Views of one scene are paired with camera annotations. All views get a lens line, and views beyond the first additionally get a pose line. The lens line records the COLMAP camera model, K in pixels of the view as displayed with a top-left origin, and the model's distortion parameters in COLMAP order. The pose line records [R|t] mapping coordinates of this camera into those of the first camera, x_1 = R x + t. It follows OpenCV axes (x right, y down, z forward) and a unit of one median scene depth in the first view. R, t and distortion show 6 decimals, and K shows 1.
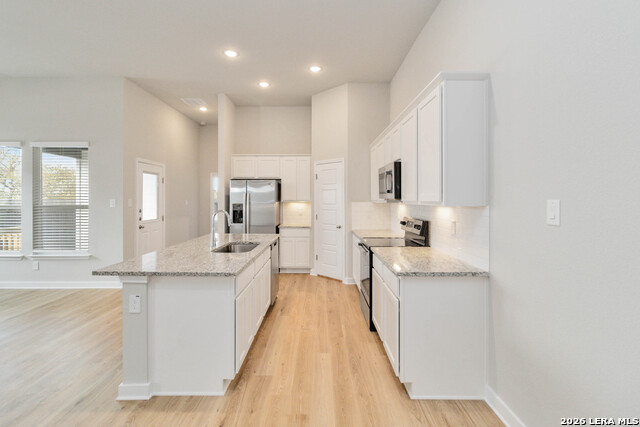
lens RADIAL K [[298.8, 0, 319.1], [0, 298.8, 199.6], [0, 0, 1]] dist [-0.000684, 0.000357]
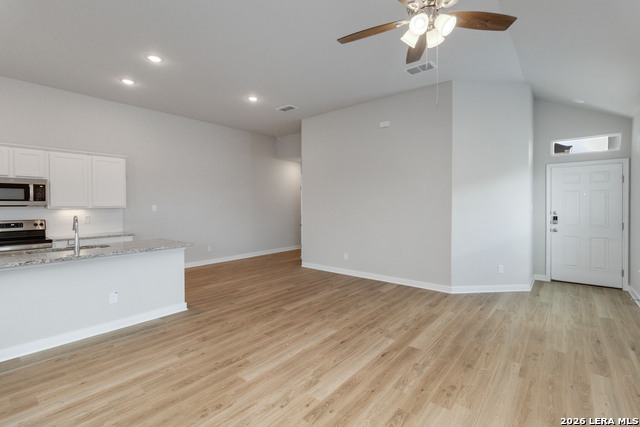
lens RADIAL K [[294.6, 0, 323.5], [0, 294.6, 208.6], [0, 0, 1]] dist [0.001972, 0.000058]
pose [[-0.771873, -0.007003, 0.635738, -1.089575], [0.004314, 0.999859, 0.016251, -0.002627], [-0.635762, 0.015287, -0.771734, 0.808622]]
